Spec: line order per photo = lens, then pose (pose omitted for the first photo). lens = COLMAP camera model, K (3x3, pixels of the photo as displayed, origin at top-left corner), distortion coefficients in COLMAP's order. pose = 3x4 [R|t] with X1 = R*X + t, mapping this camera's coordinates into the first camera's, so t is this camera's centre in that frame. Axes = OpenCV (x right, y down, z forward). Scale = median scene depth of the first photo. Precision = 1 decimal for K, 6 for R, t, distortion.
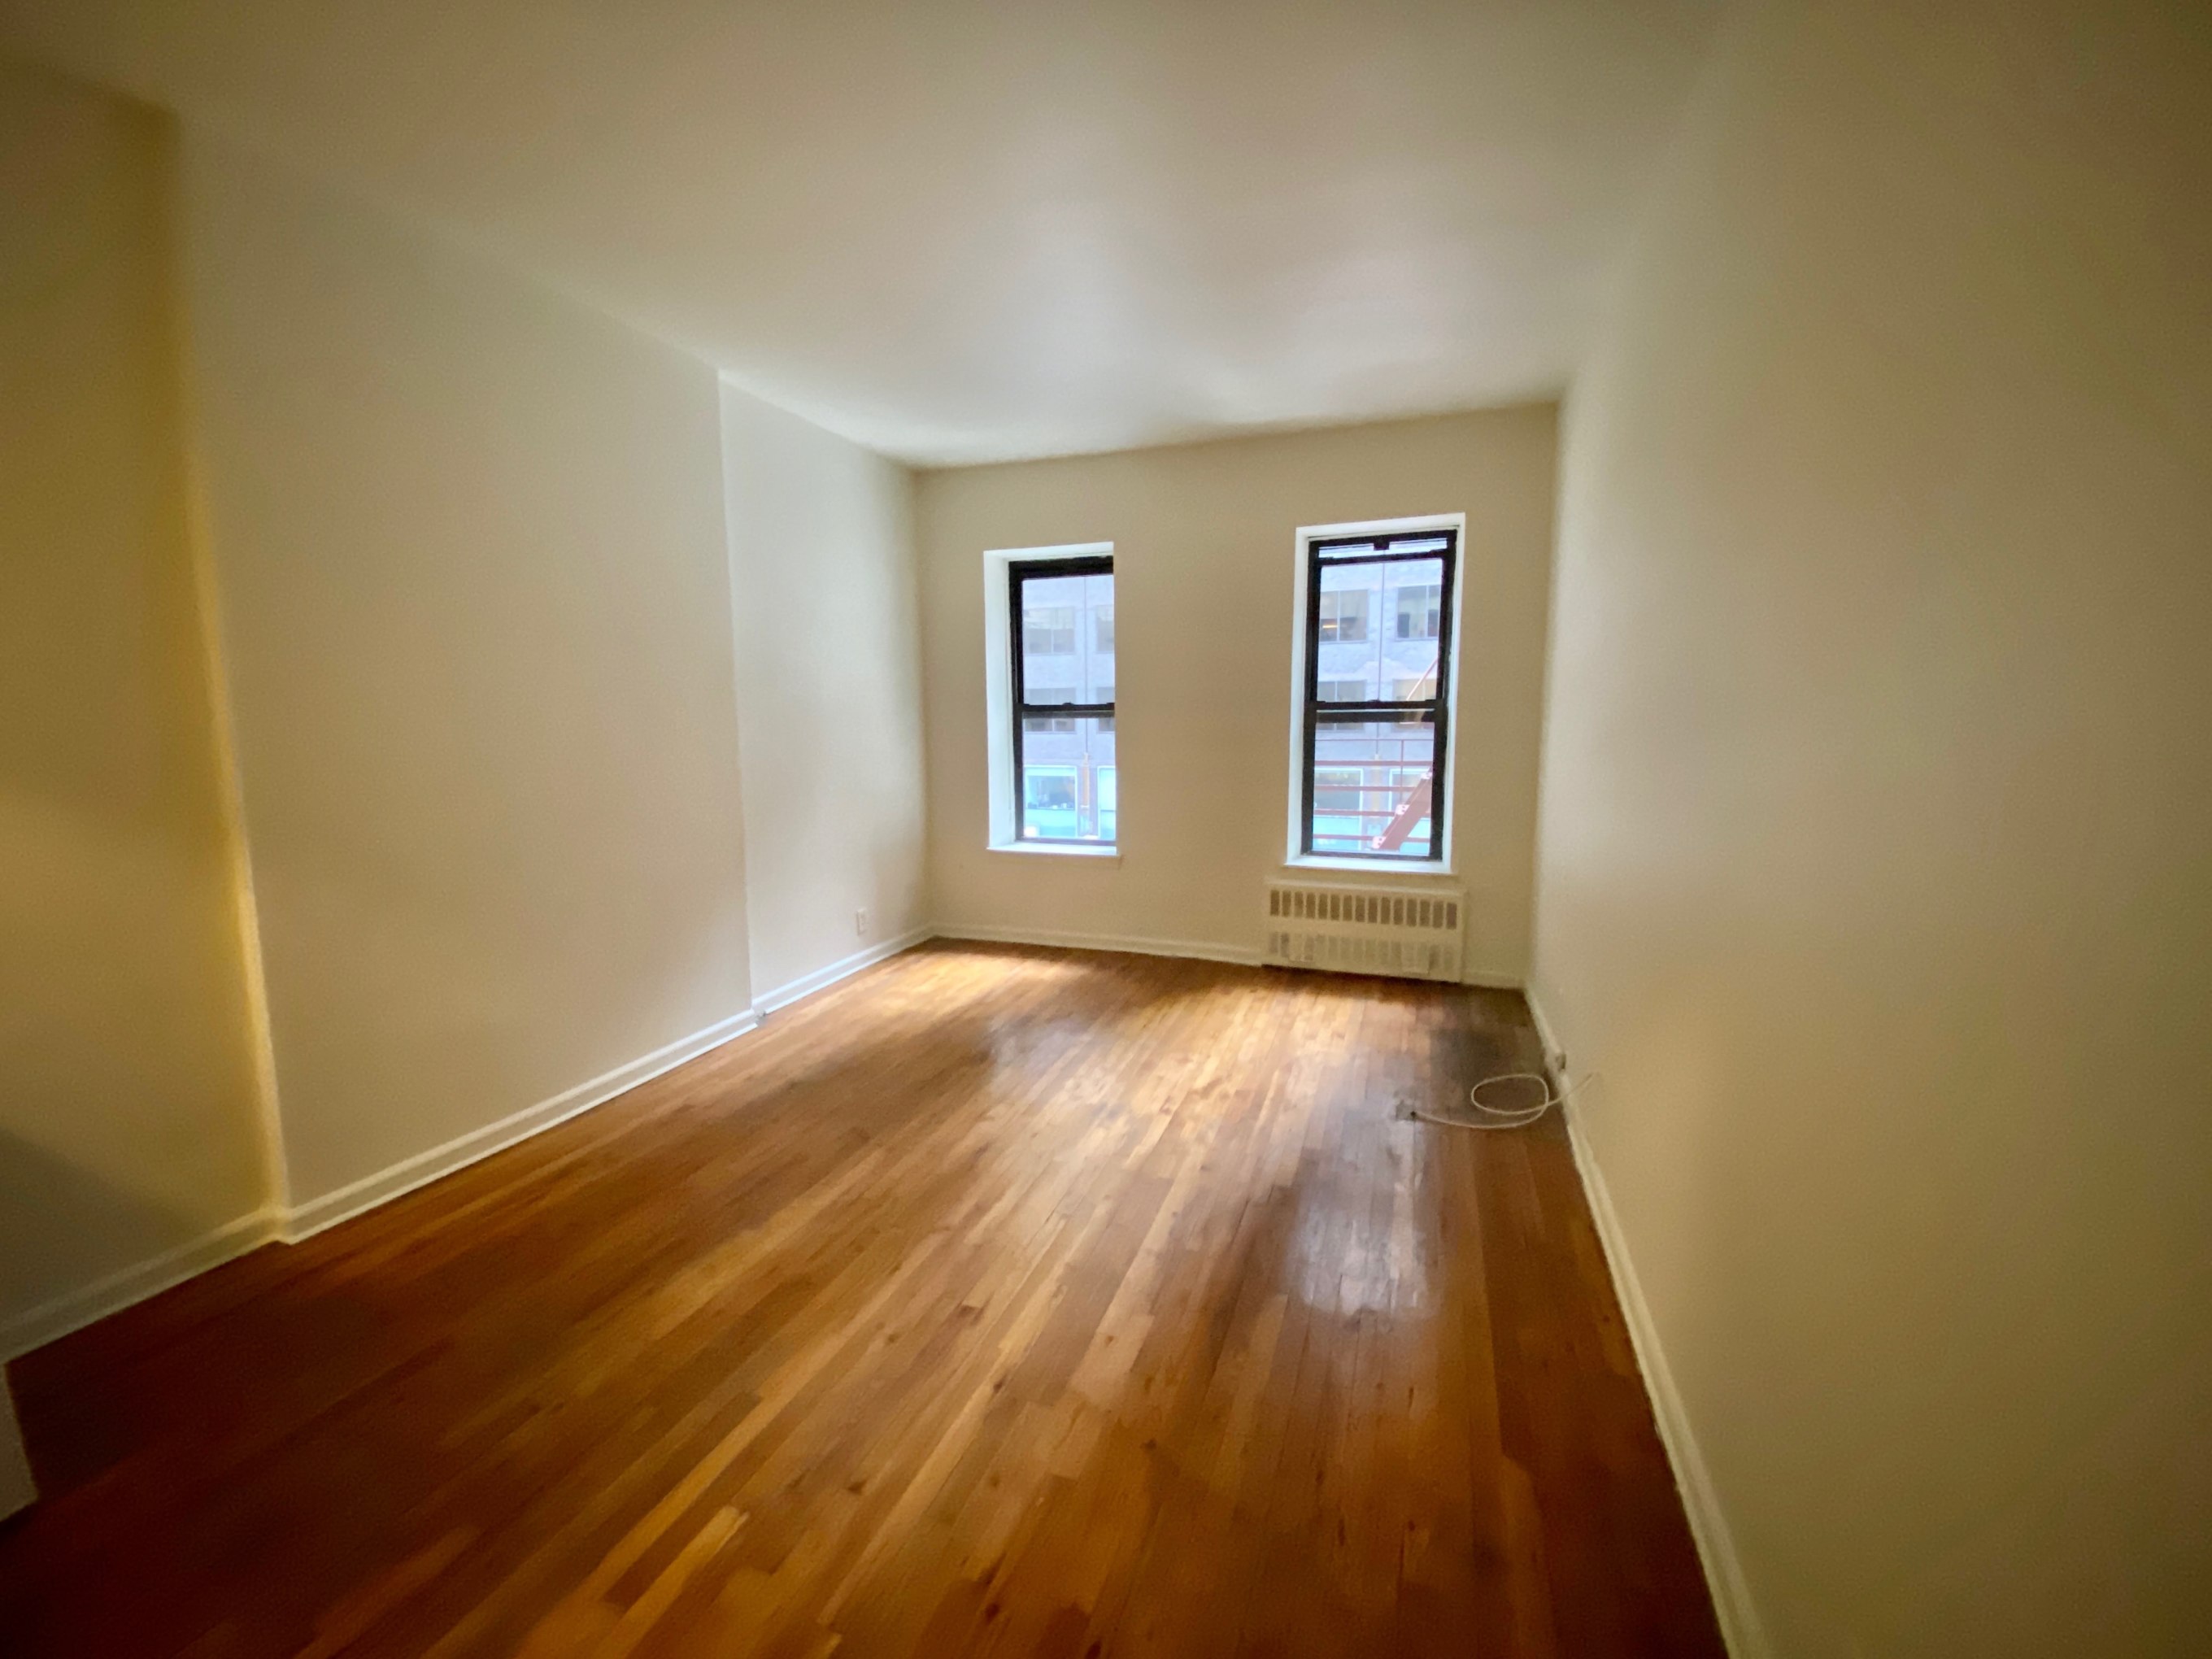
lens RADIAL K [[879.2, 0, 1100.2], [0, 879.2, 825.1], [0, 0, 1]] dist [0.017302, -0.000171]
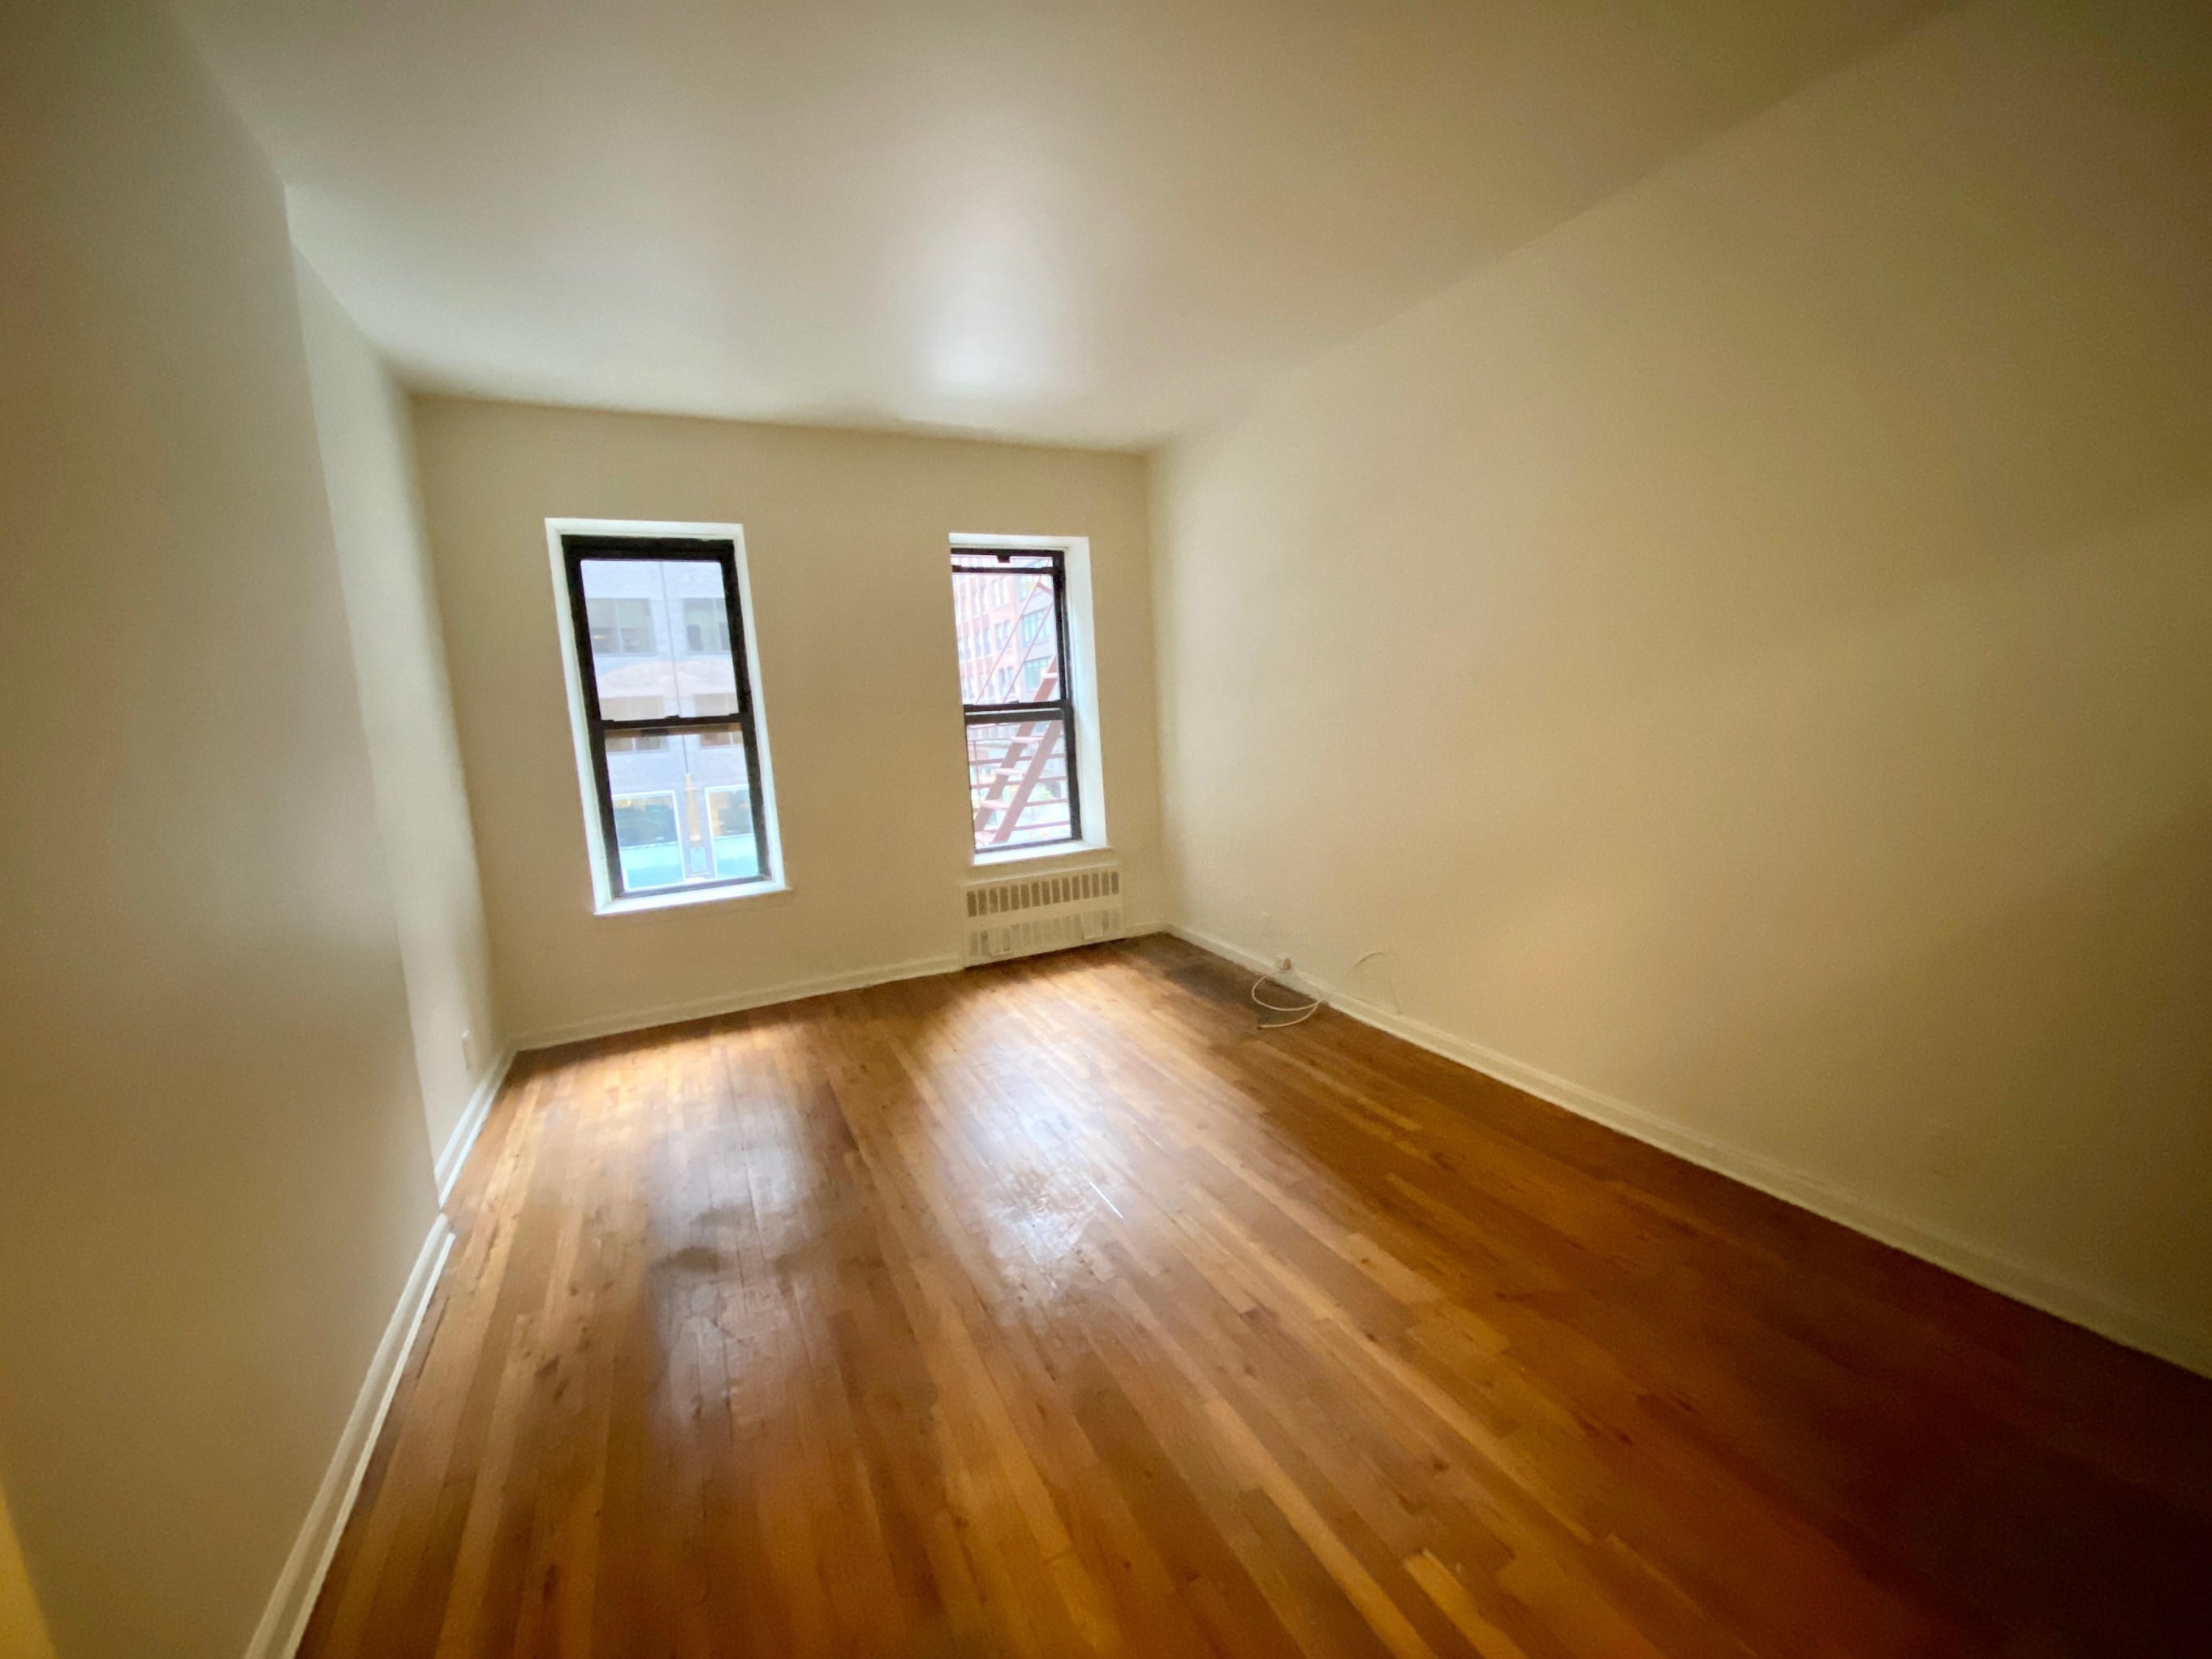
lens RADIAL K [[886.0, 0, 1107.3], [0, 886.0, 812.8], [0, 0, 1]] dist [0.016460, -0.000116]
pose [[0.690024, -0.117606, 0.714167, -0.405662], [0.140201, 0.989740, 0.027525, -0.020445], [-0.710077, 0.081134, 0.699434, 0.174492]]
